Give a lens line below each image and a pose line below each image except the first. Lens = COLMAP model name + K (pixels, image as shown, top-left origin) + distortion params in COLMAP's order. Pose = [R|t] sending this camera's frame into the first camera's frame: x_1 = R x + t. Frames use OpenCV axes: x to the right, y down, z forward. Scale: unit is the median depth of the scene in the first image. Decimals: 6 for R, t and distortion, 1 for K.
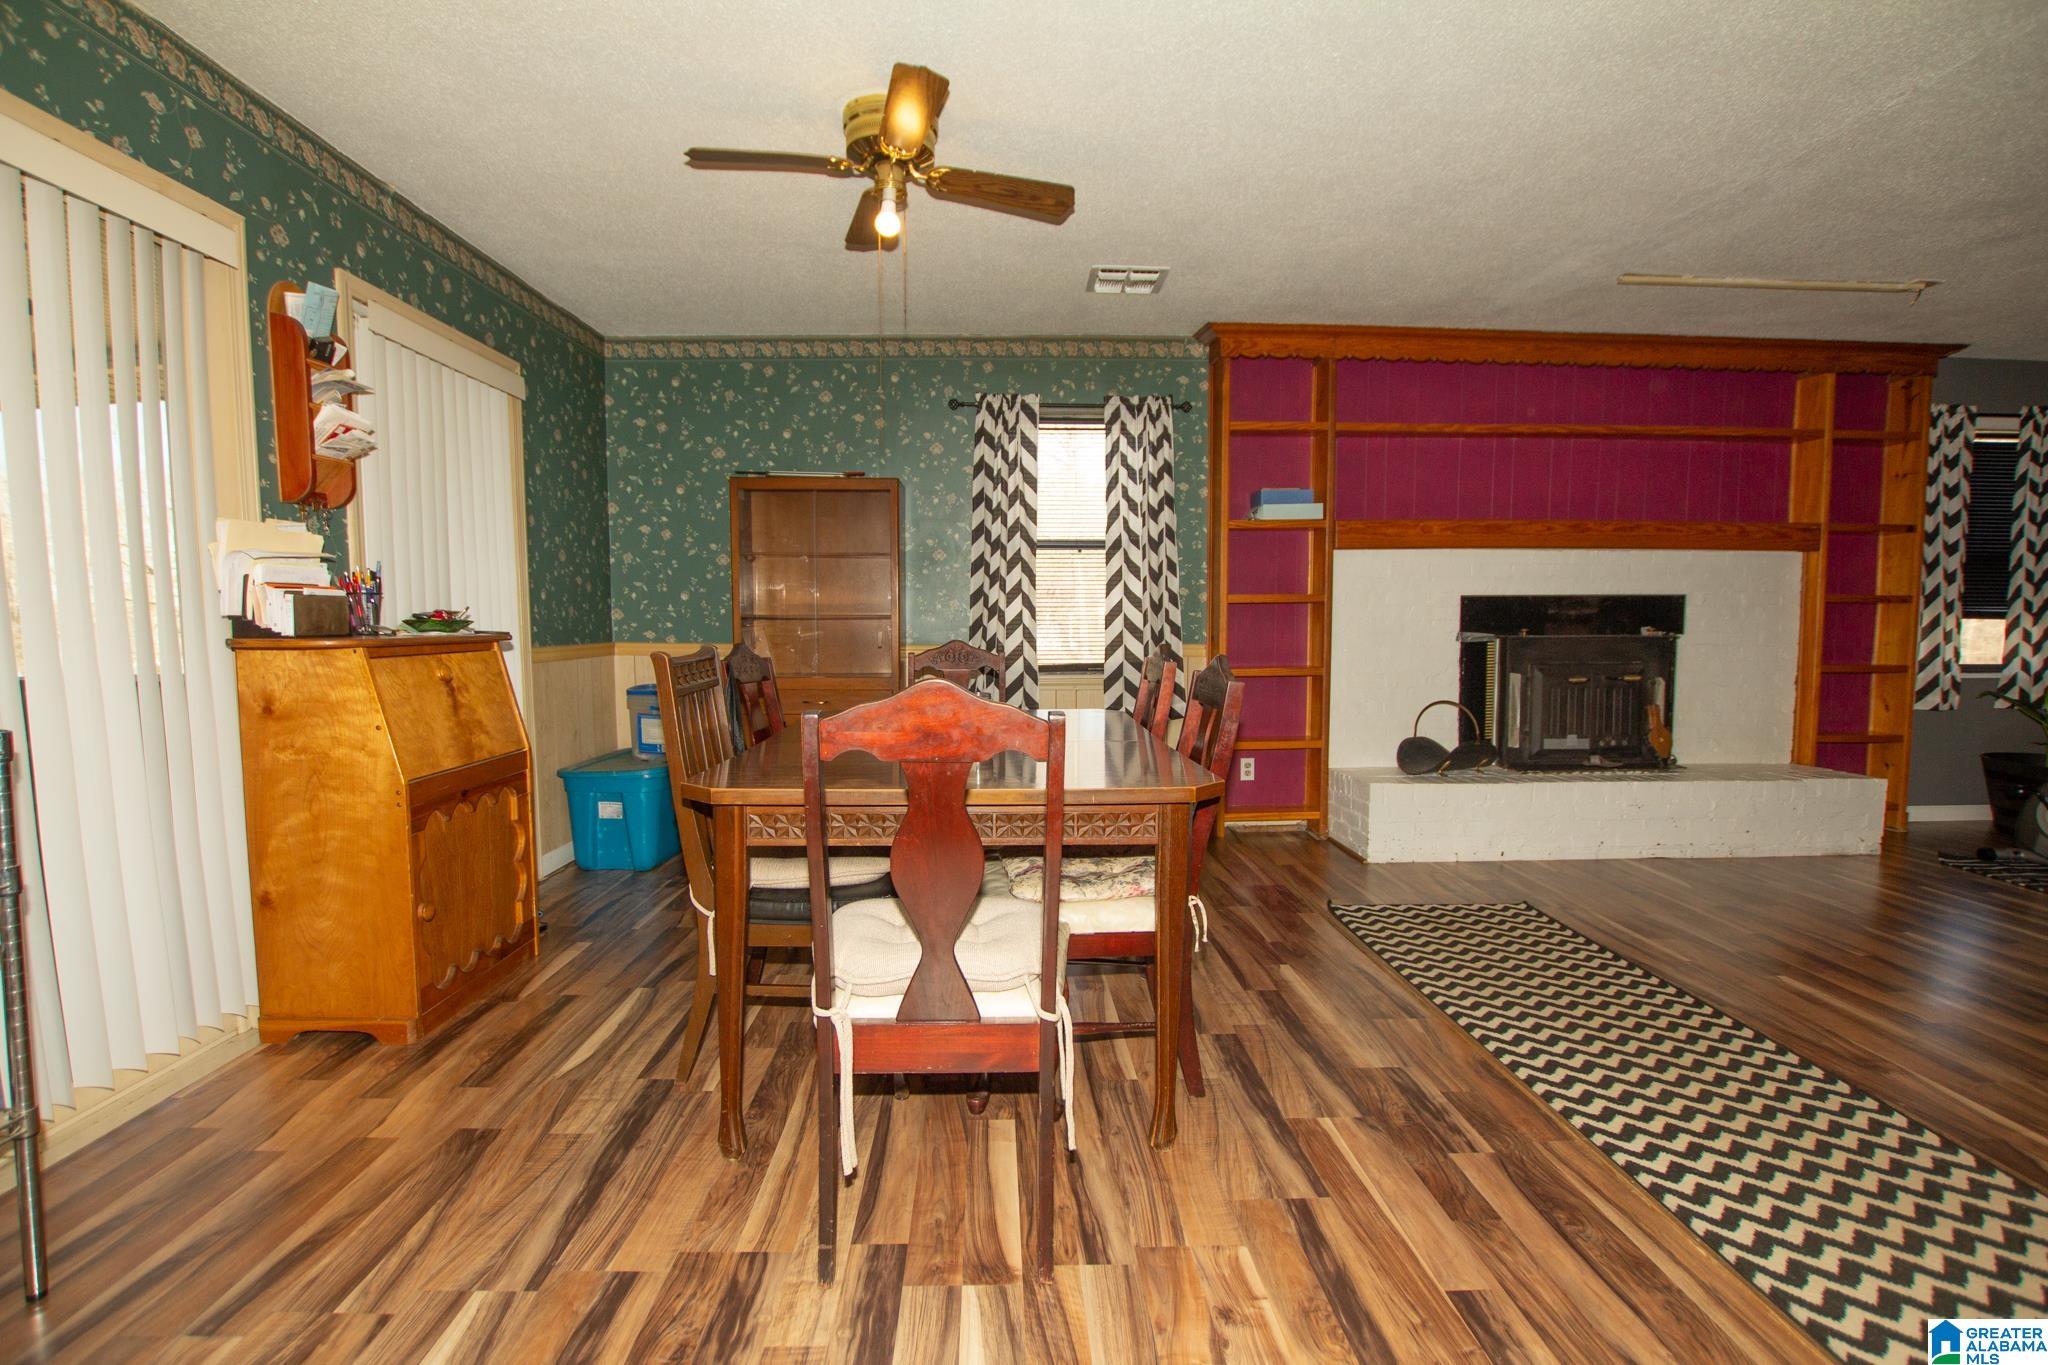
lens RADIAL K [[946.0, 0, 1021.8], [0, 946.0, 692.8], [0, 0, 1]] dist [-0.031461, 0.005099]
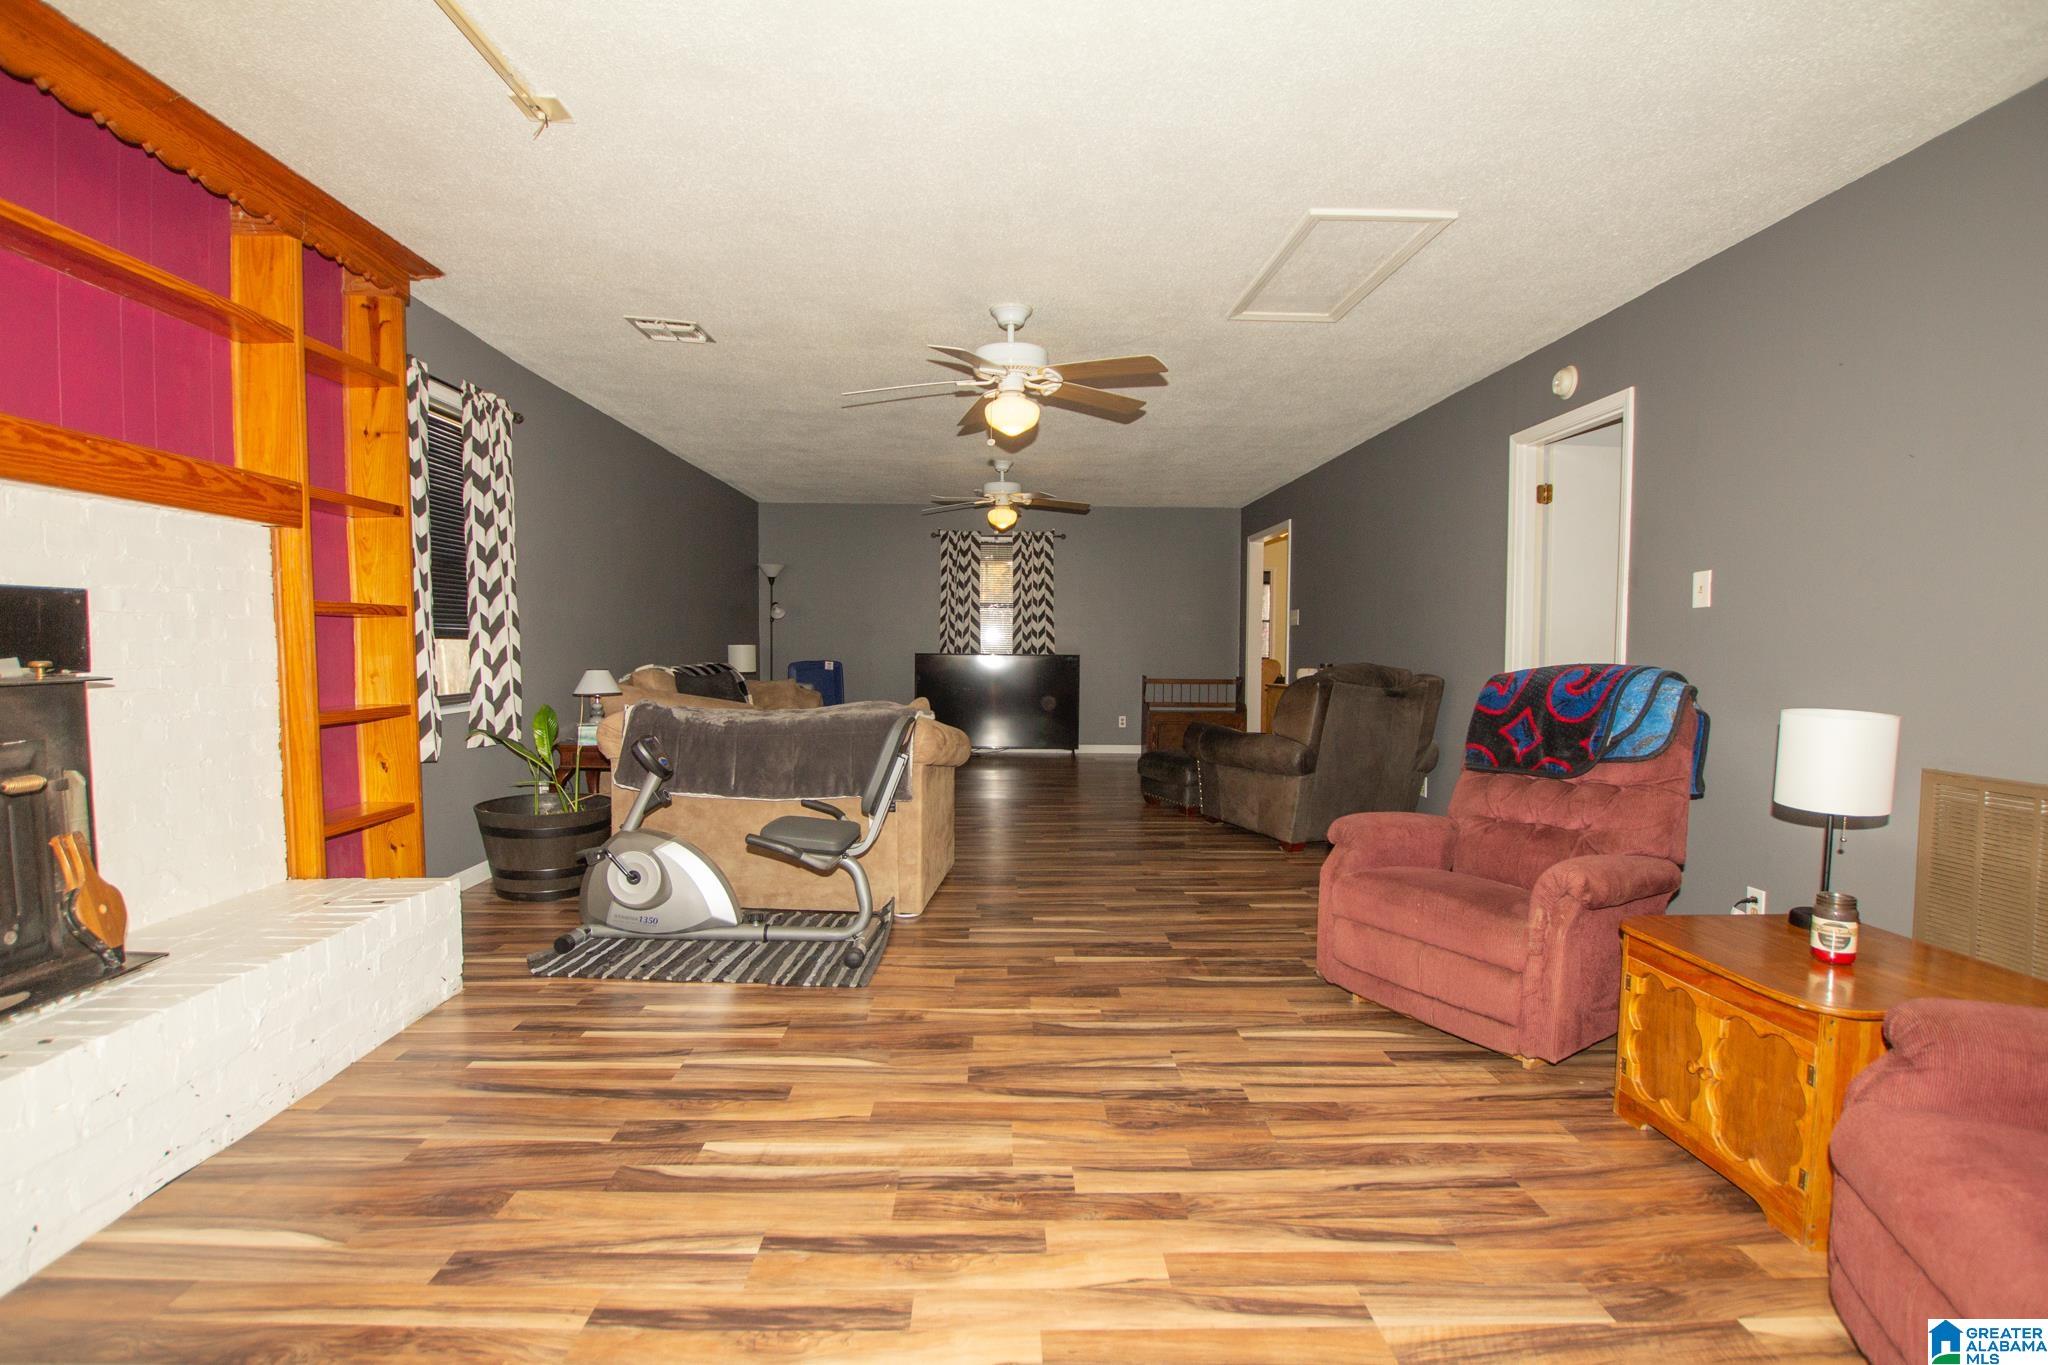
lens RADIAL K [[964.3, 0, 1016.3], [0, 964.3, 694.9], [0, 0, 1]] dist [-0.033605, 0.005966]
pose [[0.008071, -0.054482, 0.998482, 0.236506], [0.072073, 0.995949, 0.053761, -0.043245], [-0.997367, 0.071530, 0.011965, 0.530709]]
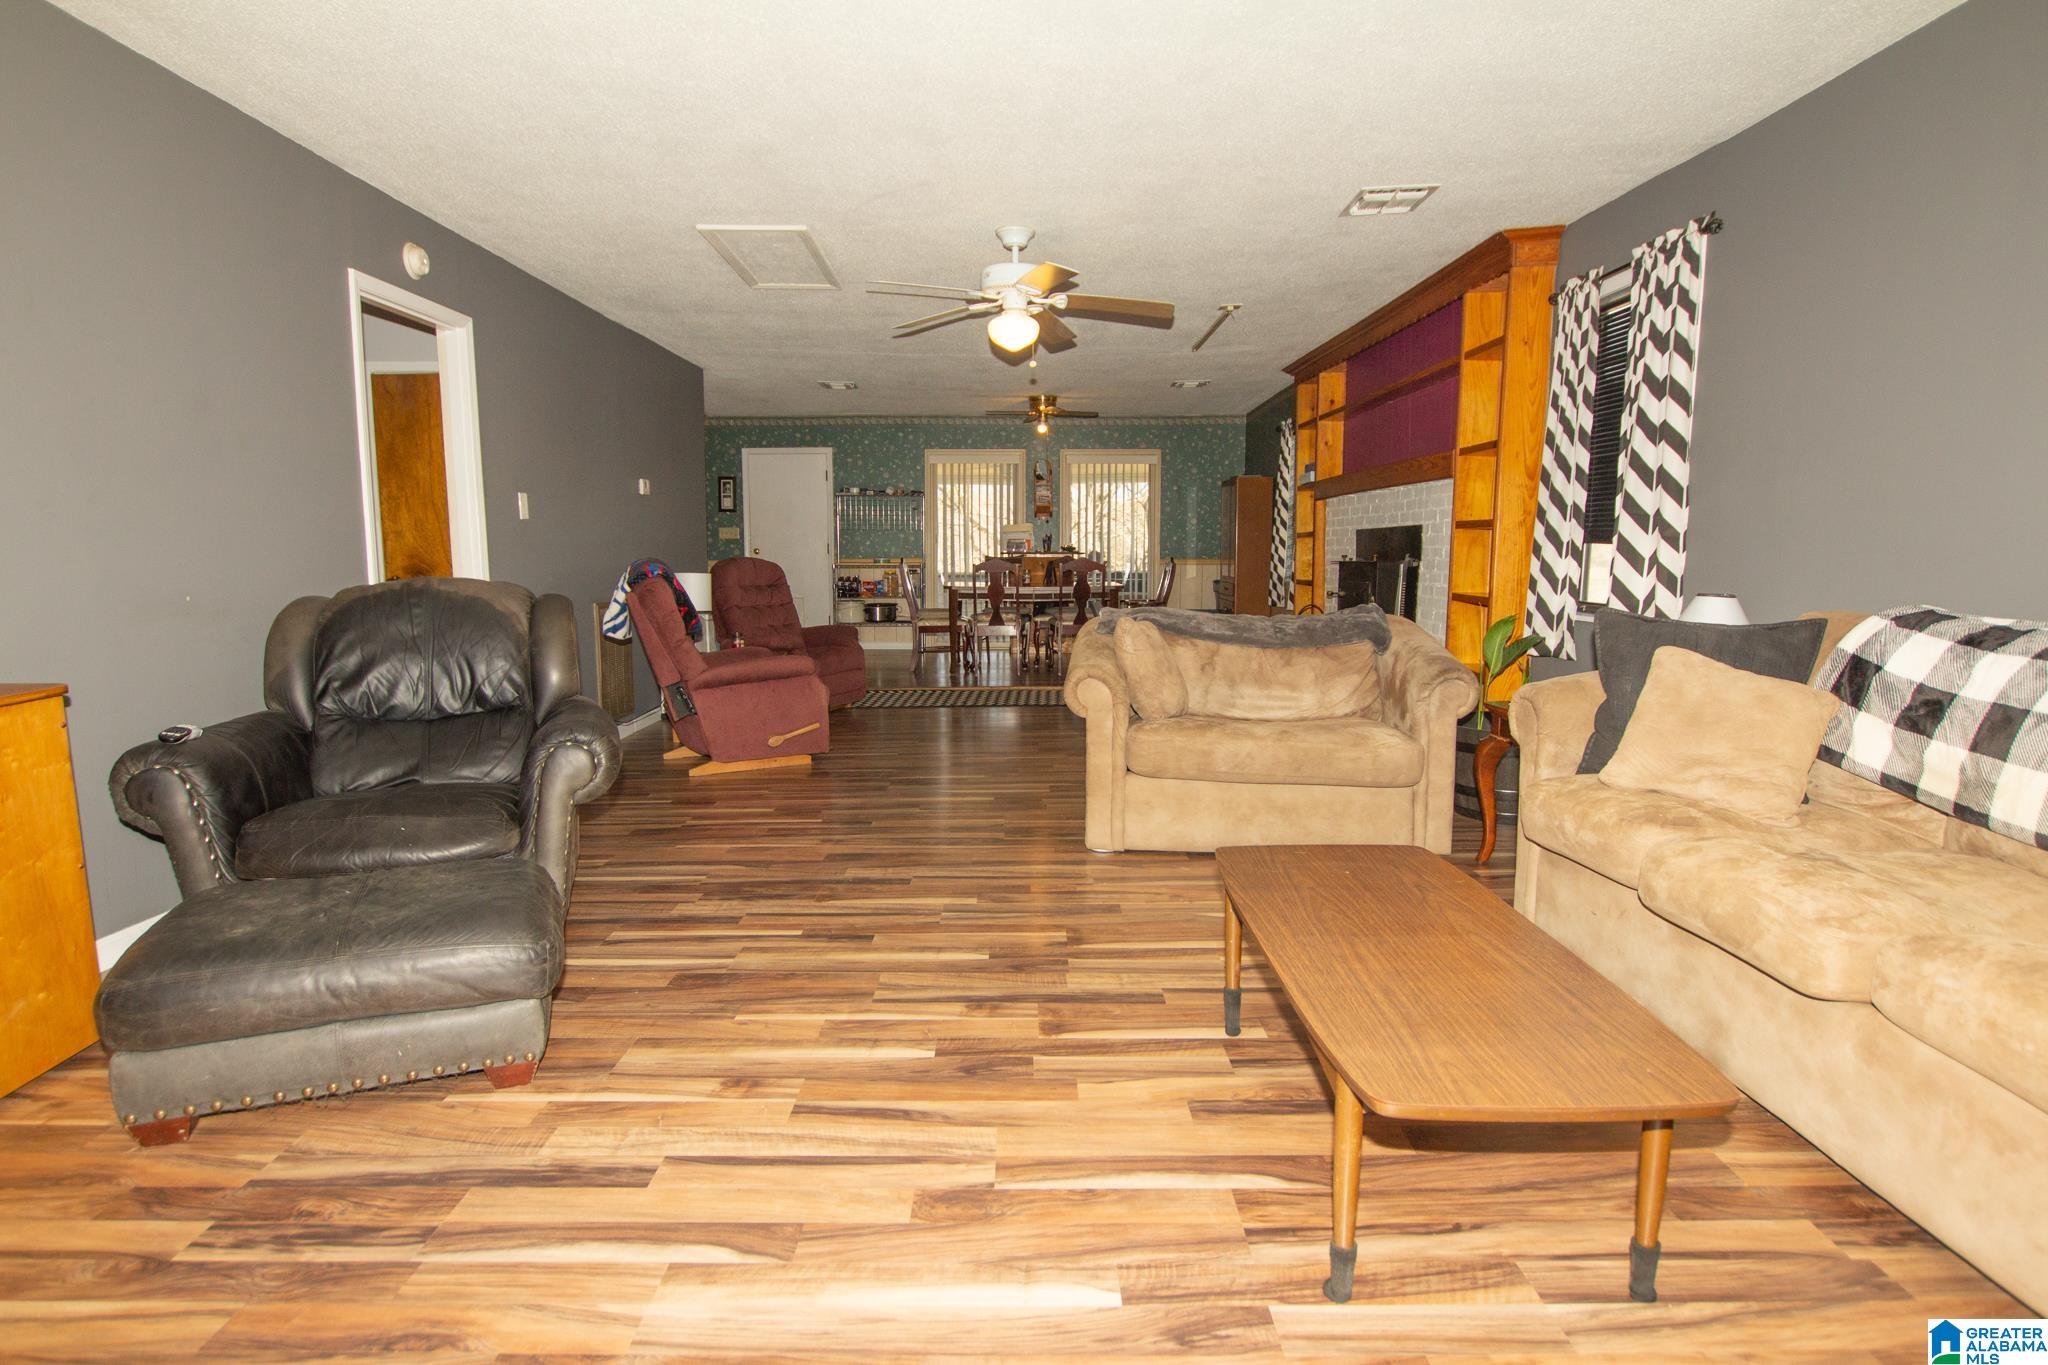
lens RADIAL K [[1105.5, 0, 1024.9], [0, 1105.5, 692.0], [0, 0, 1]] dist [-0.021050, 0.000893]
pose [[-0.024273, 0.127318, -0.991565, 2.074030], [-0.077069, 0.988667, 0.128832, -0.041504], [0.996730, 0.079546, -0.014186, 0.575526]]
